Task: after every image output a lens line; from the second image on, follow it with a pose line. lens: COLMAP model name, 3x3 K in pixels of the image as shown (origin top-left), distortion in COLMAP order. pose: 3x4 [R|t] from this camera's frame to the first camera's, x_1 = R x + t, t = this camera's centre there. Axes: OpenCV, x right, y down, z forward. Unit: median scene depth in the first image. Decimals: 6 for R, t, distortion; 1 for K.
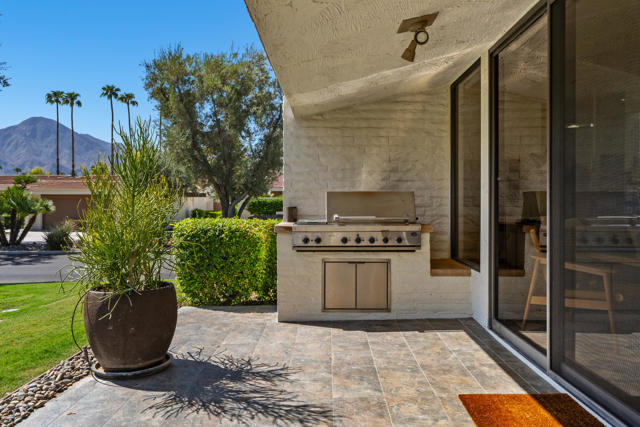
lens RADIAL K [[515.0, 0, 320.9], [0, 515.0, 214.8], [0, 0, 1]] dist [0.016427, 0.003407]
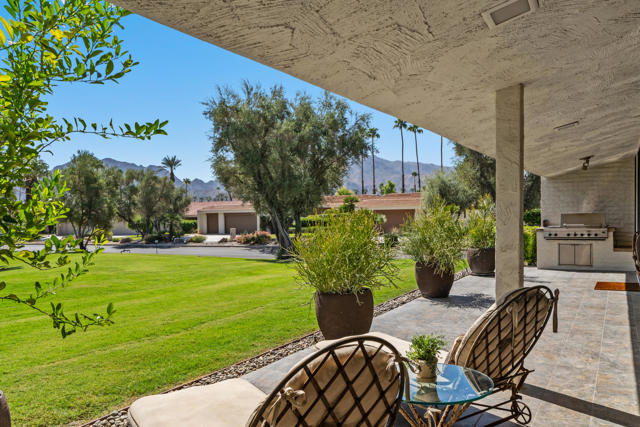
lens RADIAL K [[451.0, 0, 321.1], [0, 451.0, 220.1], [0, 0, 1]] dist [0.007502, 0.002673]
pose [[0.846277, -0.008354, -0.532677, 0.155208], [0.004265, 0.999951, -0.008905, -0.002940], [0.532725, 0.005265, 0.846272, -1.085570]]
